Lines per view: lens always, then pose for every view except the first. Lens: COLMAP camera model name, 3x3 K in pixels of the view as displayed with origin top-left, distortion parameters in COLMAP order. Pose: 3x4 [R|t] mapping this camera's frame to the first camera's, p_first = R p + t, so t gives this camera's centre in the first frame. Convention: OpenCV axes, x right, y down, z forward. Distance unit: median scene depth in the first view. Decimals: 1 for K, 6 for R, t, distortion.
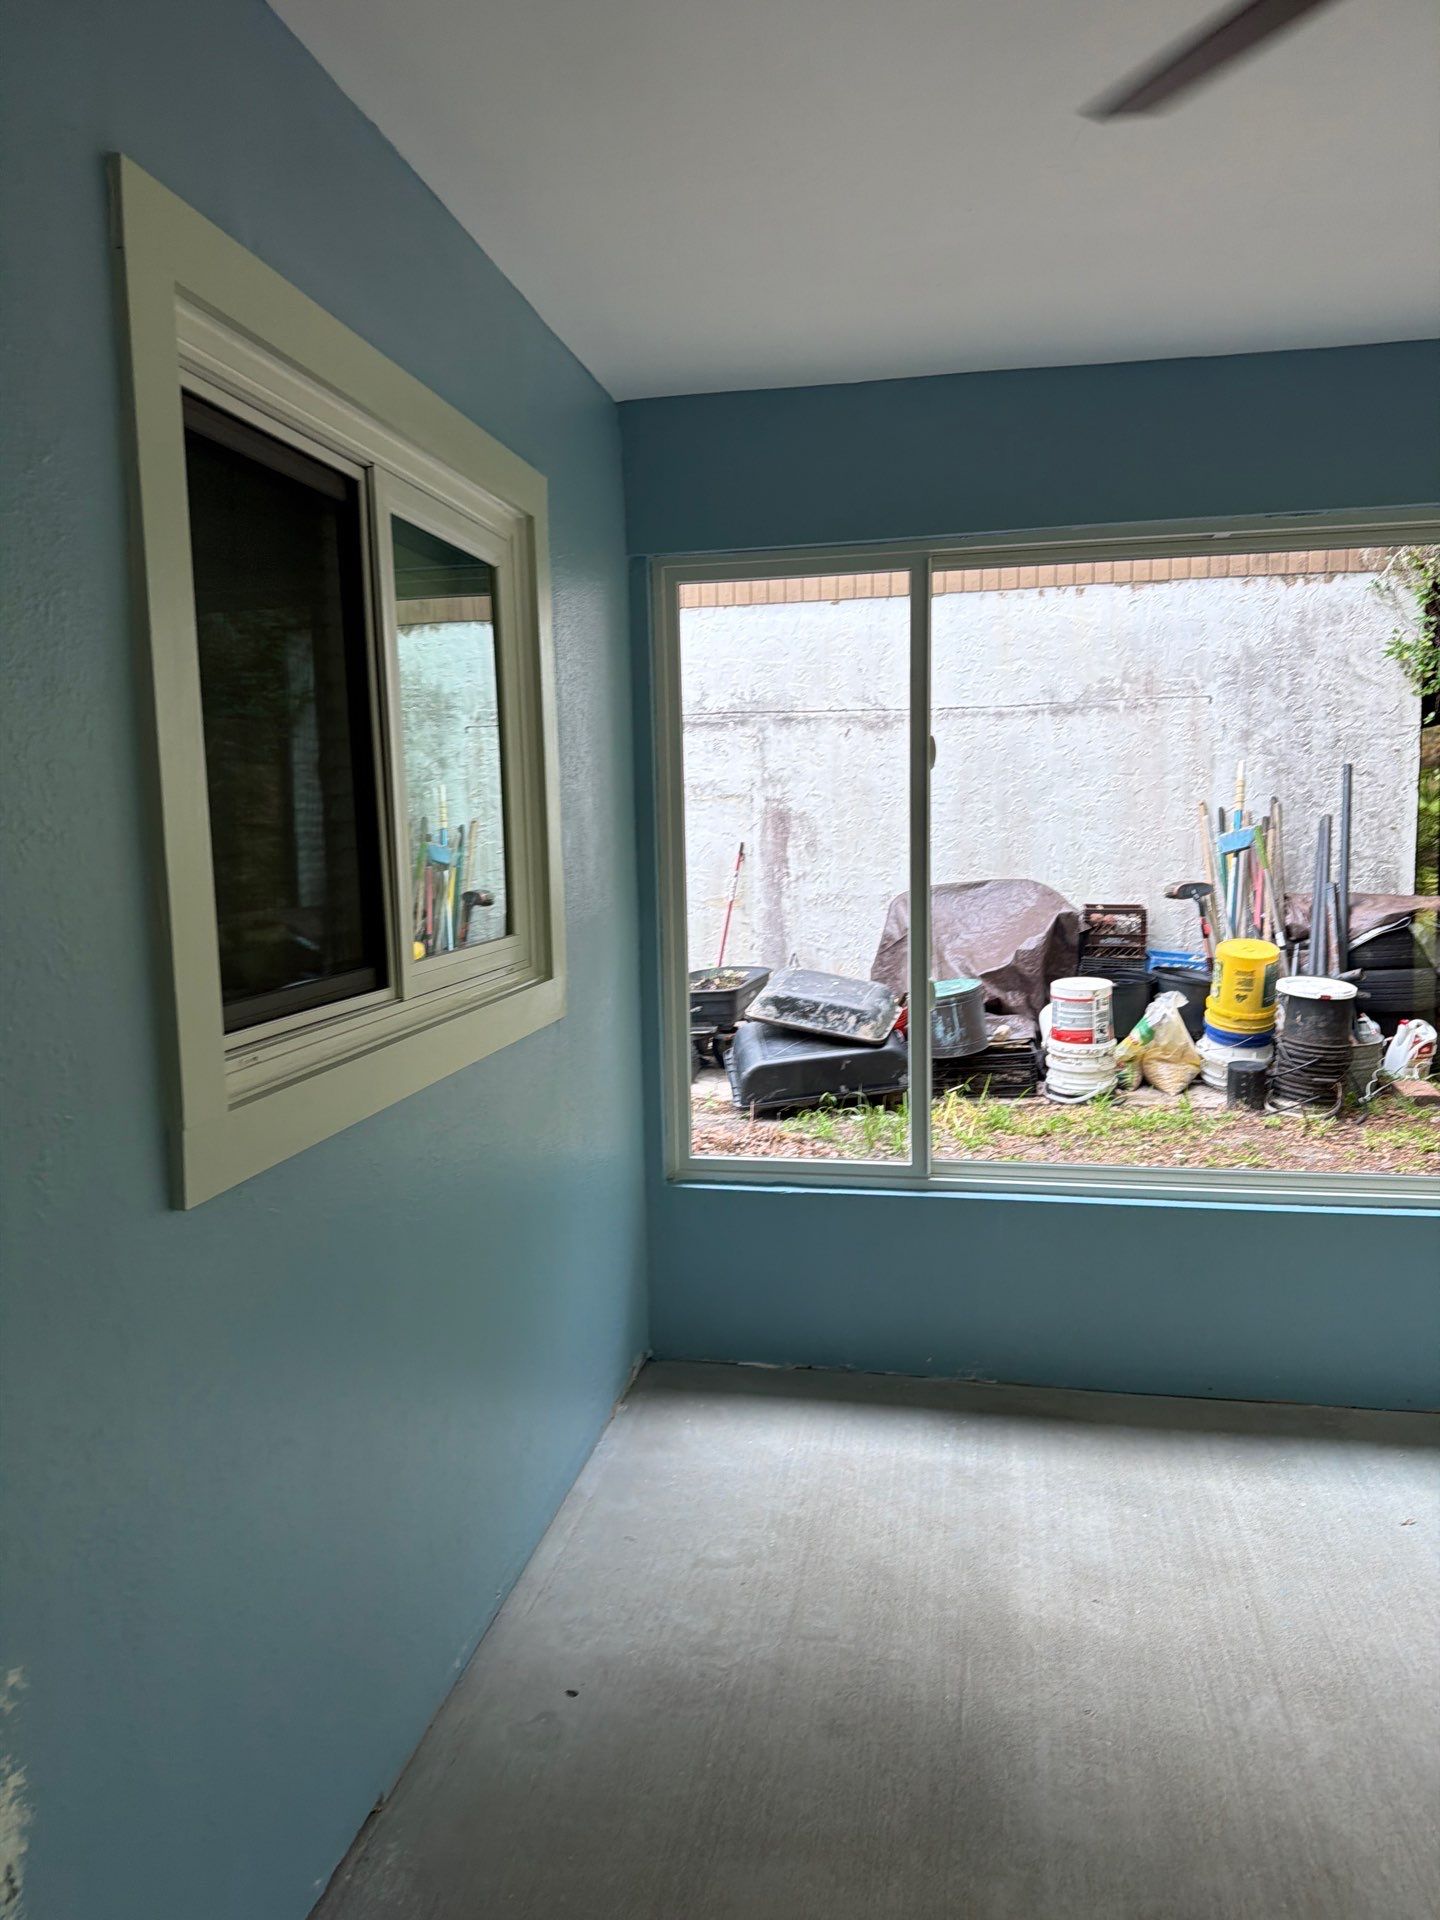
lens RADIAL K [[1339.5, 0, 677.2], [0, 1339.5, 980.2], [0, 0, 1]] dist [0.045820, -0.053769]
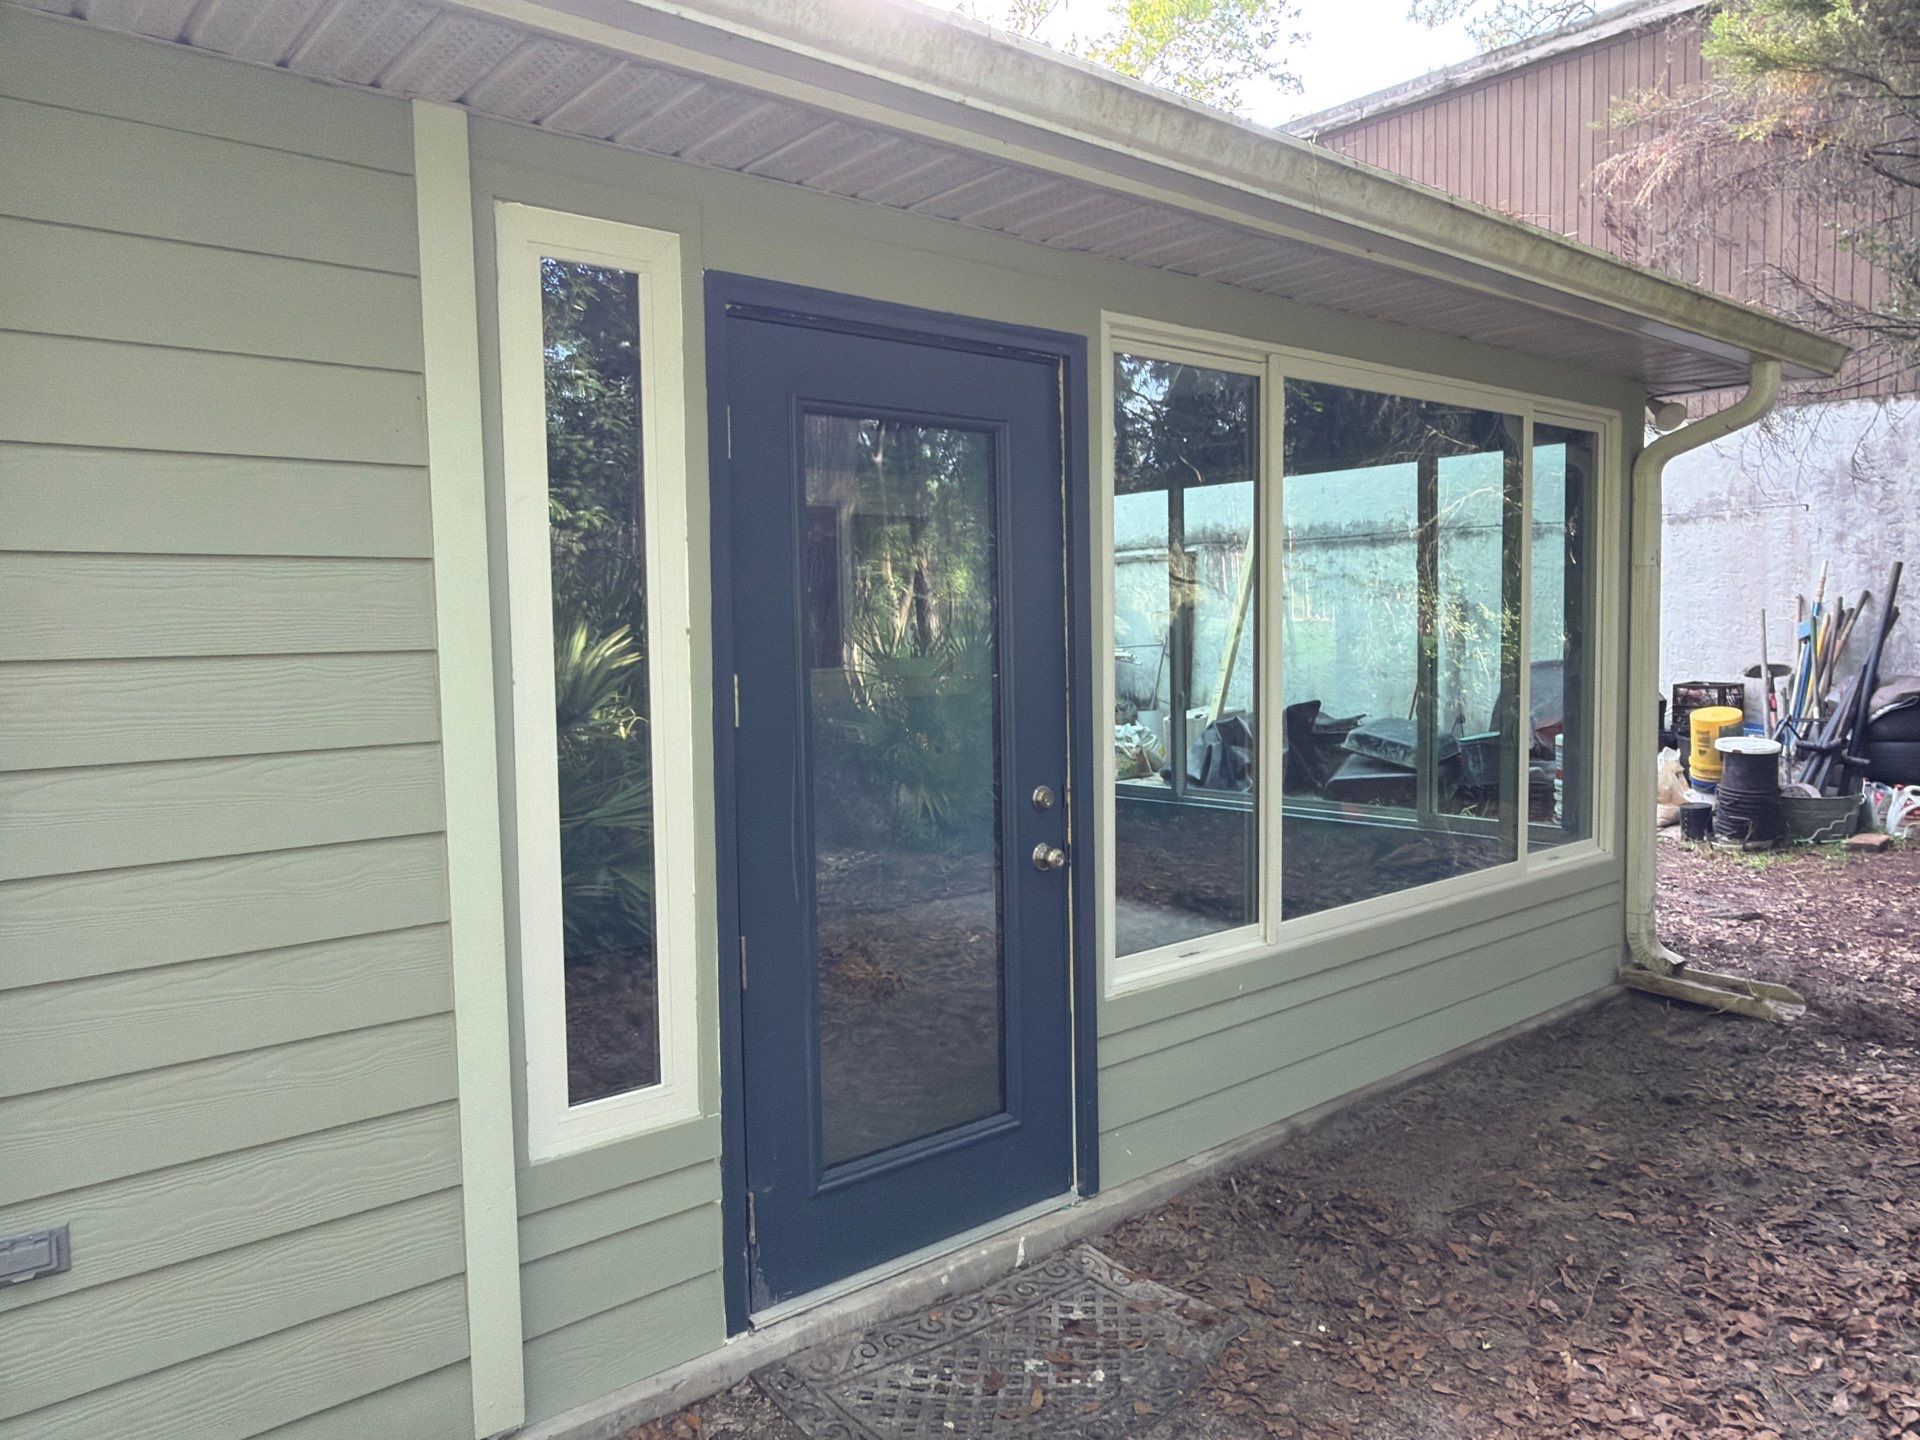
lens RADIAL K [[1365.8, 0, 961.4], [0, 1365.8, 727.9], [0, 0, 1]] dist [0.027789, -0.034344]
pose [[0.794907, 0.050087, -0.604661, 0.631236], [-0.069039, 0.997581, -0.008126, 0.047556], [0.602791, 0.048205, 0.796442, -0.429802]]
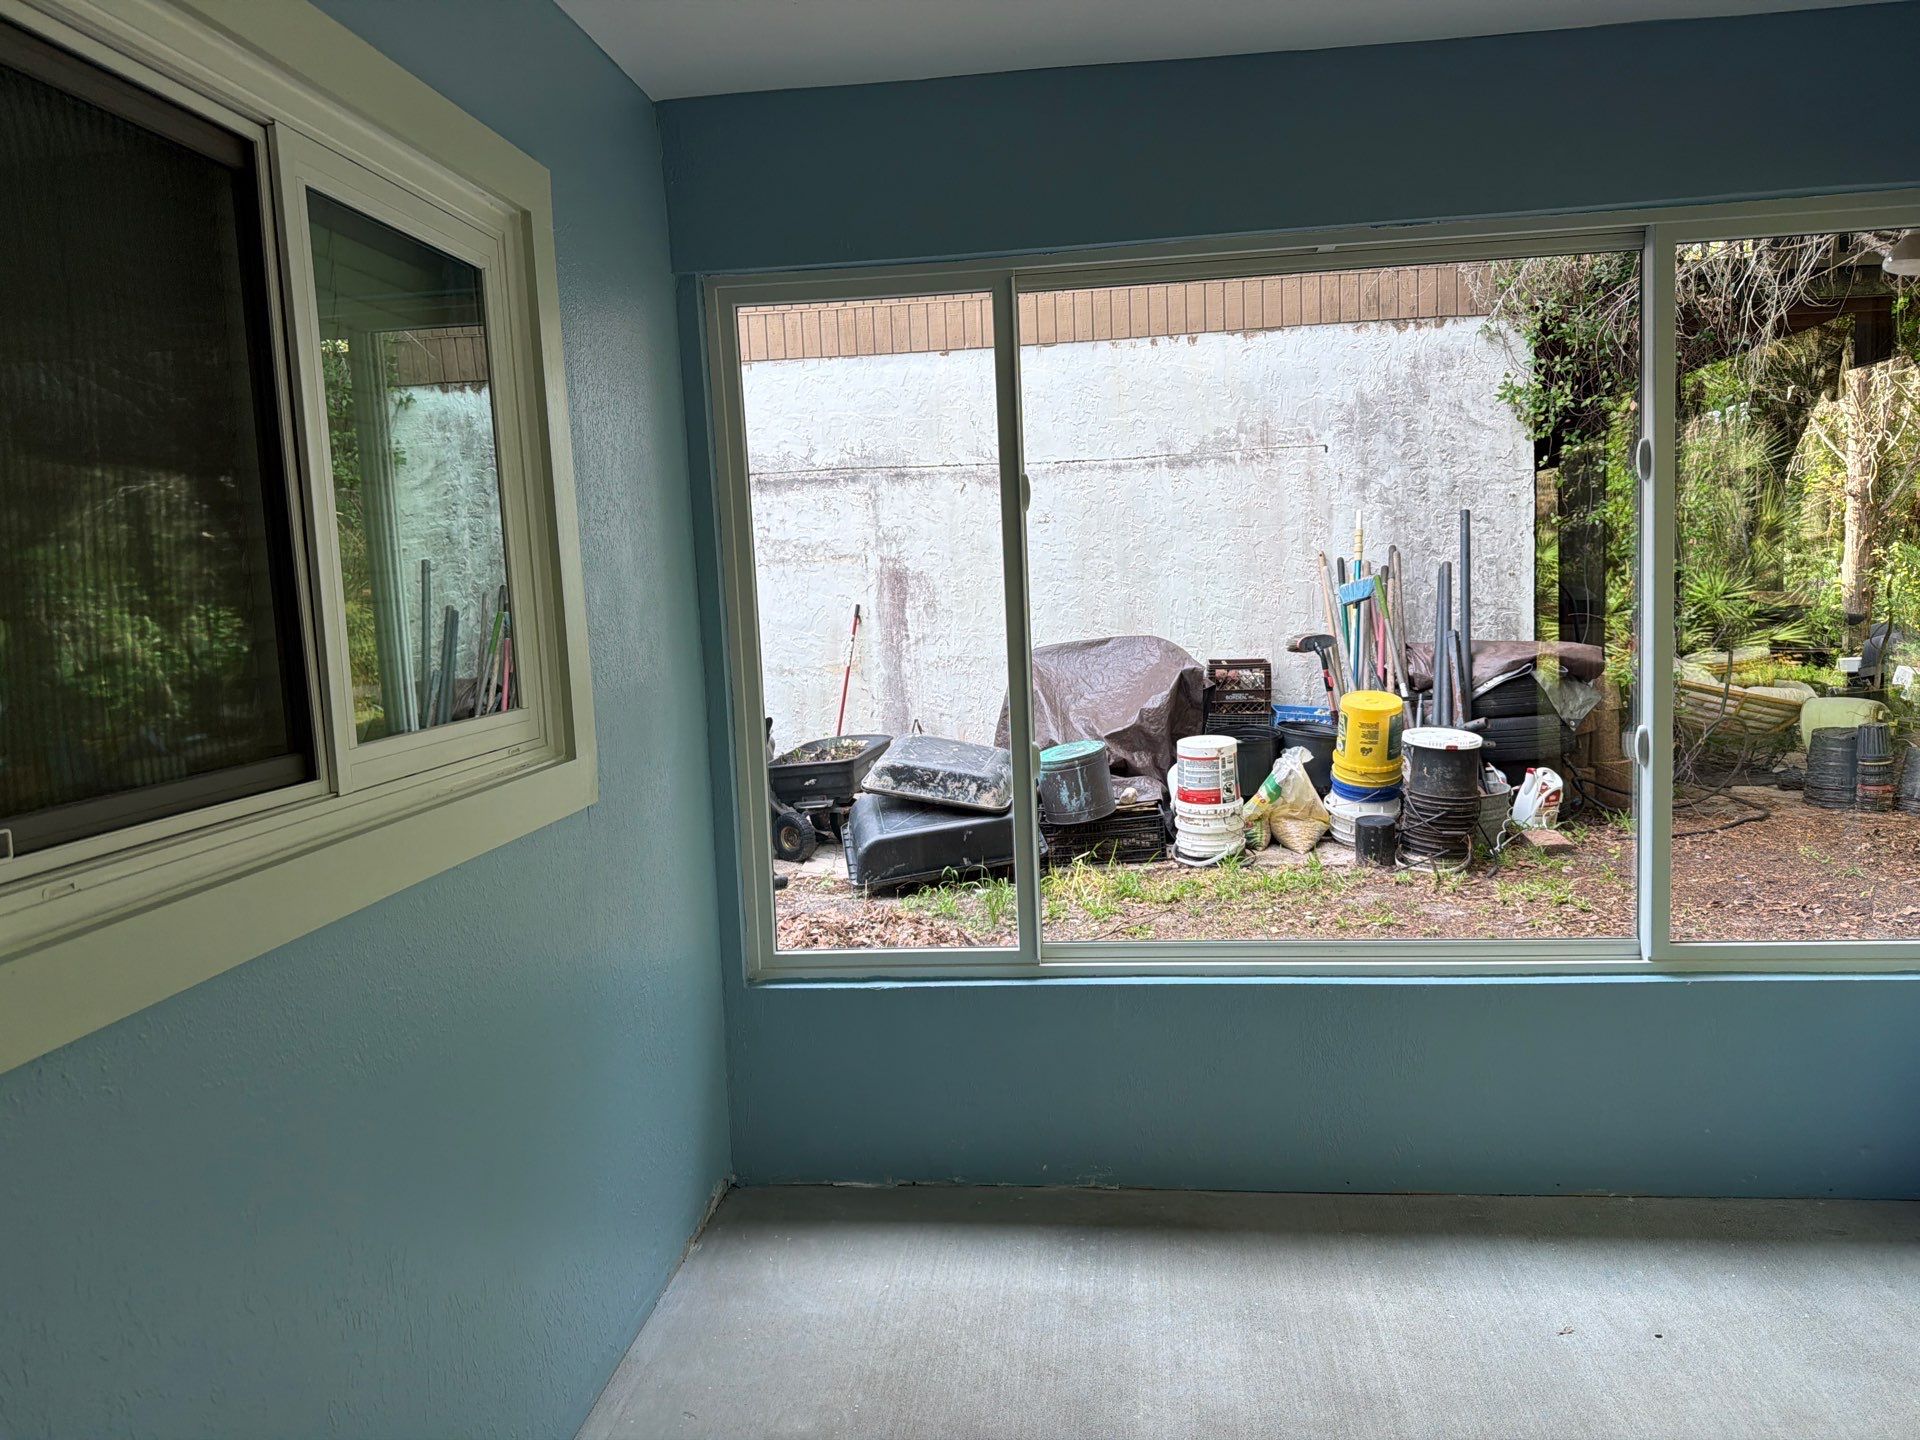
lens RADIAL K [[1339.5, 0, 932.7], [0, 1339.5, 730.2], [0, 0, 1]] dist [0.045820, -0.053769]
pose [[0.996116, -0.032054, 0.082004, 0.026094], [0.033137, 0.999380, -0.011884, -0.000732], [-0.081572, 0.014555, 0.996561, 0.056850]]
